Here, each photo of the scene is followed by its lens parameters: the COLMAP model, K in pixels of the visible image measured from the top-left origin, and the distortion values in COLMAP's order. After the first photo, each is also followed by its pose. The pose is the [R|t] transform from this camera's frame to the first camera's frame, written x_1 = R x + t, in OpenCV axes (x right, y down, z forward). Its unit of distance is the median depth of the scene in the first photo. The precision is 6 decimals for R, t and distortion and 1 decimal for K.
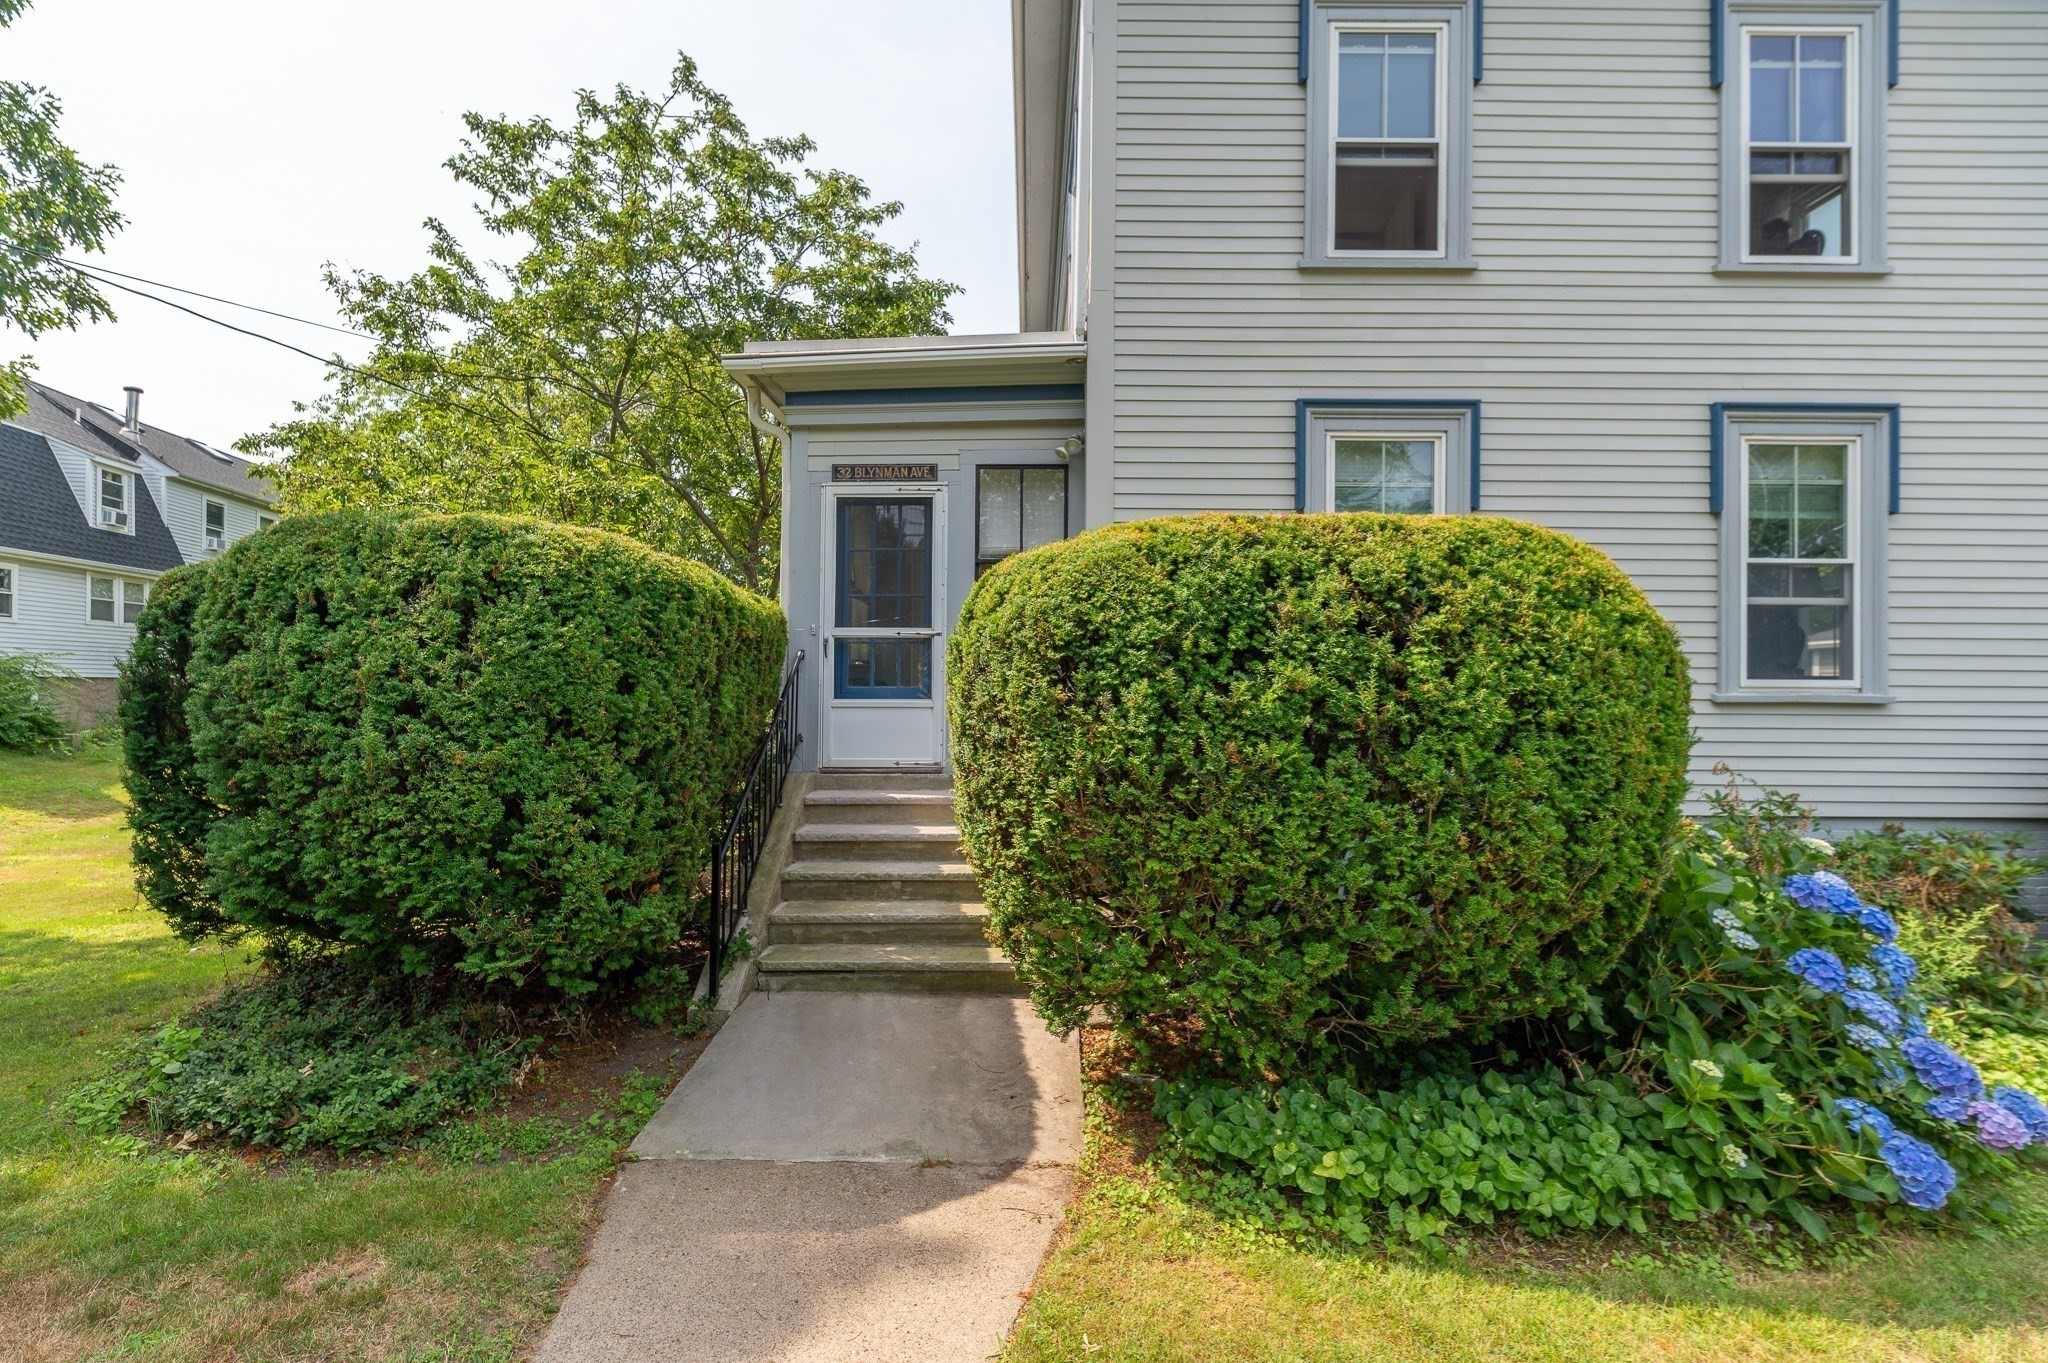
lens RADIAL K [[889.4, 0, 1024.0], [0, 889.4, 681.5], [0, 0, 1]] dist [0.002183, -0.001198]
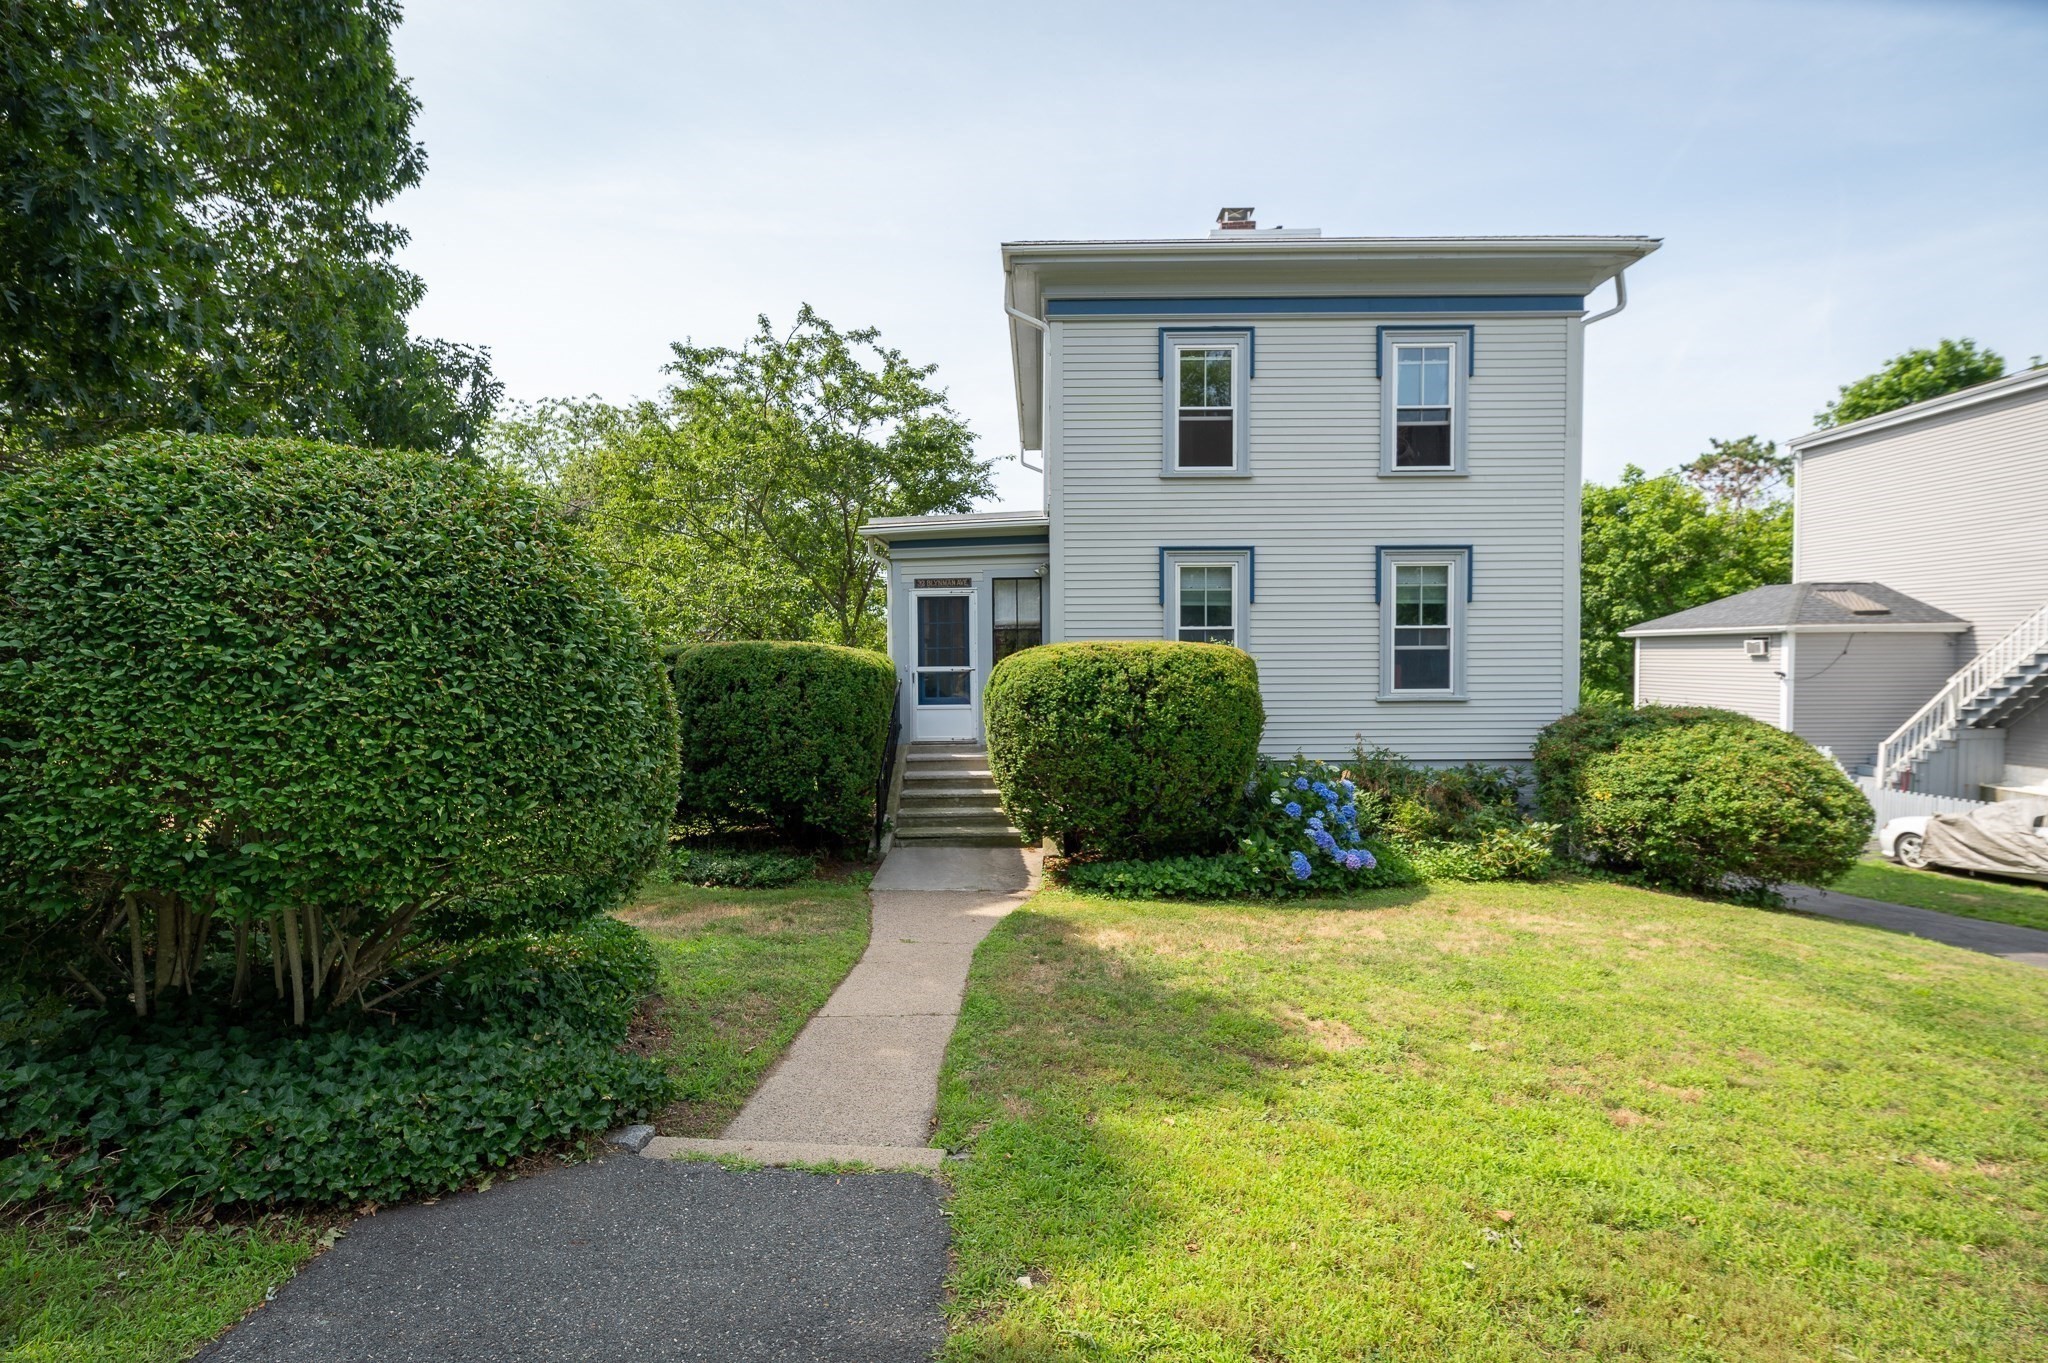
lens RADIAL K [[889.4, 0, 1024.0], [0, 889.4, 681.5], [0, 0, 1]] dist [0.002183, -0.001198]
pose [[0.999778, -0.015771, -0.013994, 0.043433], [0.016297, 0.999133, 0.038322, -0.119551], [0.013377, -0.038541, 0.999167, -1.054927]]
